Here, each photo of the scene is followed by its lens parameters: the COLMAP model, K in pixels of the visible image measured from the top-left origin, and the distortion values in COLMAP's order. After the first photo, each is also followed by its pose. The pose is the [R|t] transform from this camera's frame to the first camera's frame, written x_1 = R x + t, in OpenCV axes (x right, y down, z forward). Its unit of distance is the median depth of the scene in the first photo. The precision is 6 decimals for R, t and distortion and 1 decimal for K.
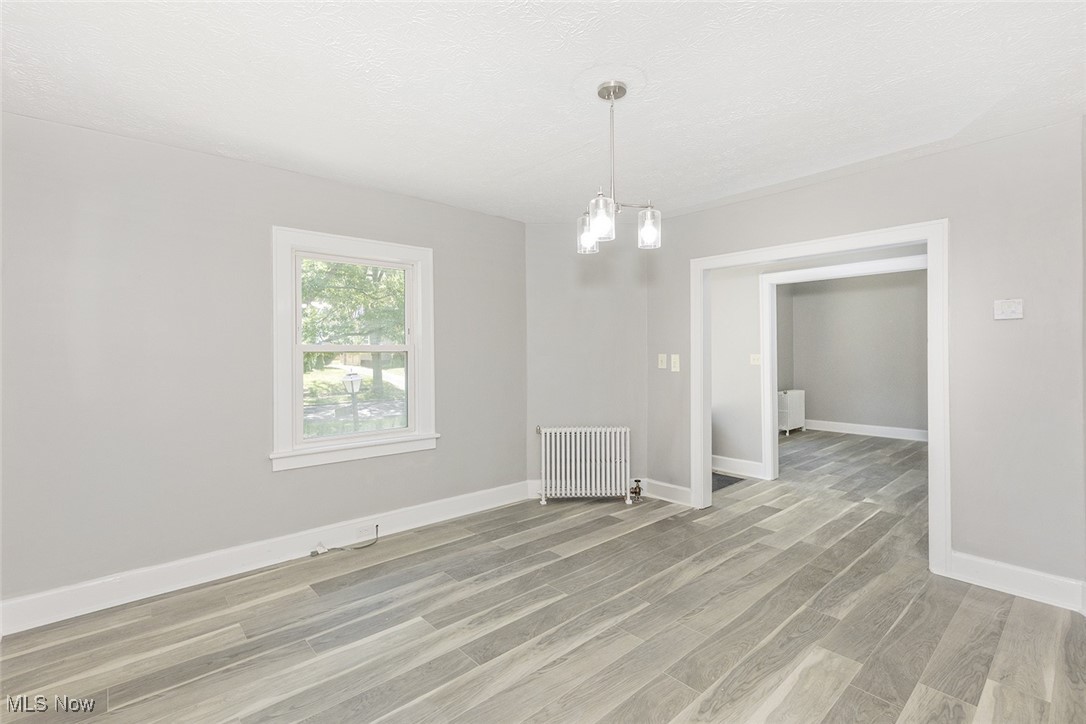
lens RADIAL K [[487.8, 0, 570.4], [0, 487.8, 361.4], [0, 0, 1]] dist [-0.001413, -0.000741]
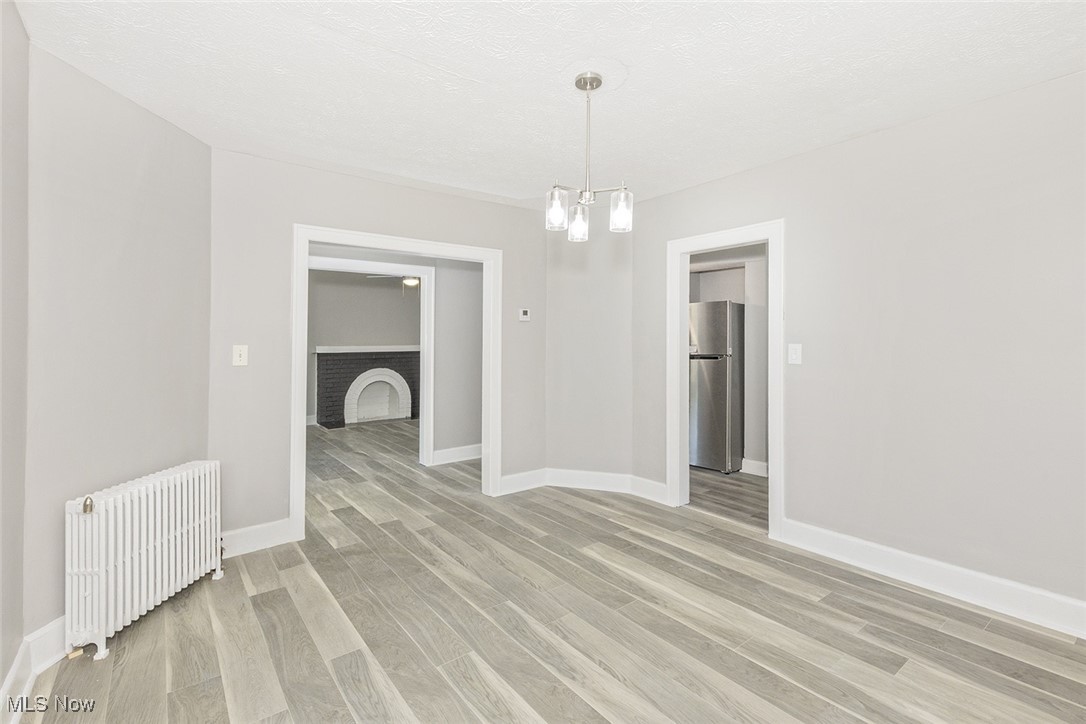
lens RADIAL K [[487.8, 0, 521.3], [0, 487.8, 353.0], [0, 0, 1]] dist [-0.001413, -0.000741]
pose [[0.115852, -0.014628, 0.993159, -0.775814], [0.024612, 0.999627, 0.011852, -0.019698], [-0.992962, 0.023070, 0.116168, 0.804269]]
